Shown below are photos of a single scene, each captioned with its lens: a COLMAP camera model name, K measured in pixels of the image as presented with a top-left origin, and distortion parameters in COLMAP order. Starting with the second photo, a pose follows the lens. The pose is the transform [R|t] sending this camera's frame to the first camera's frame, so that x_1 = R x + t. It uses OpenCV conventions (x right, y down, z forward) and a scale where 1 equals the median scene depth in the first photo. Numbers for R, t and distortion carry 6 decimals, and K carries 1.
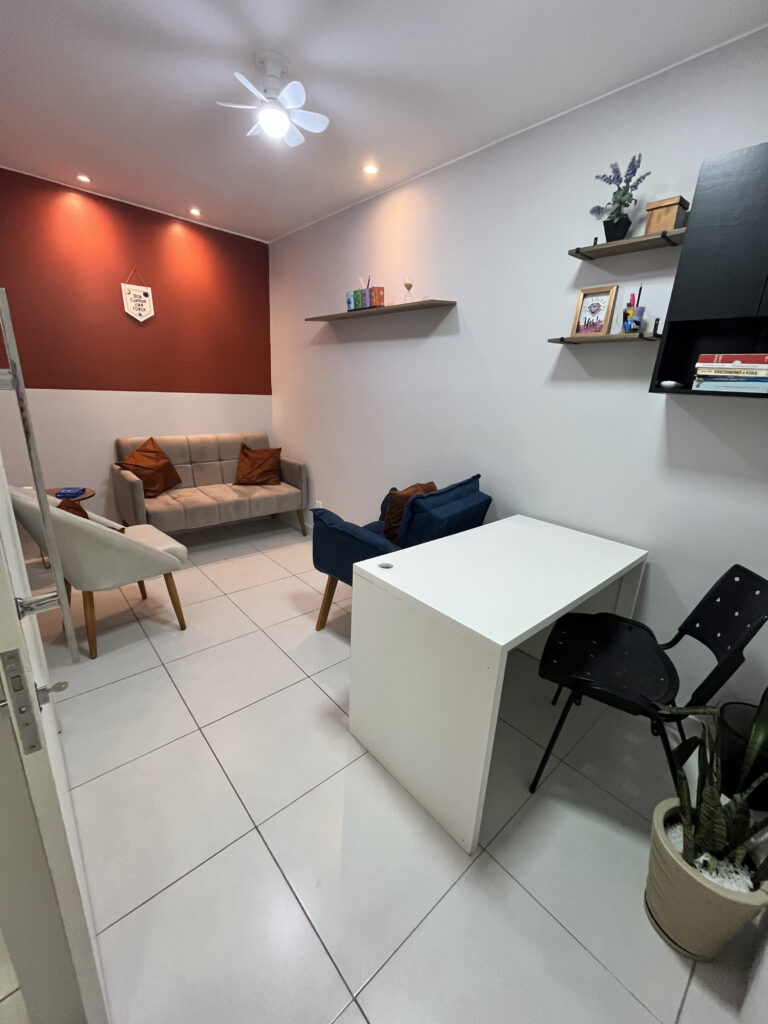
lens RADIAL K [[415.2, 0, 383.3], [0, 415.2, 511.7], [0, 0, 1]] dist [-0.004537, 0.000004]
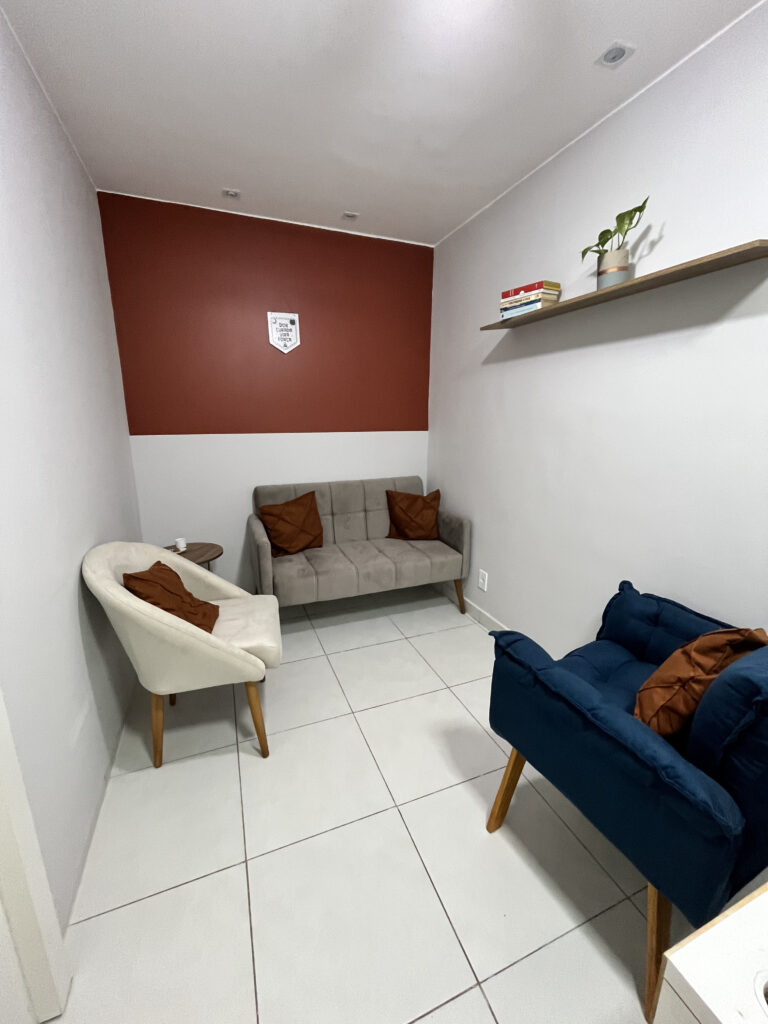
lens RADIAL K [[415.2, 0, 383.5], [0, 415.2, 511.8], [0, 0, 1]] dist [-0.004537, 0.000004]
pose [[0.937438, 0.031236, -0.346749, -0.084182], [-0.053351, 0.997092, -0.054416, -0.093692], [0.344041, 0.069511, 0.936378, 0.281674]]
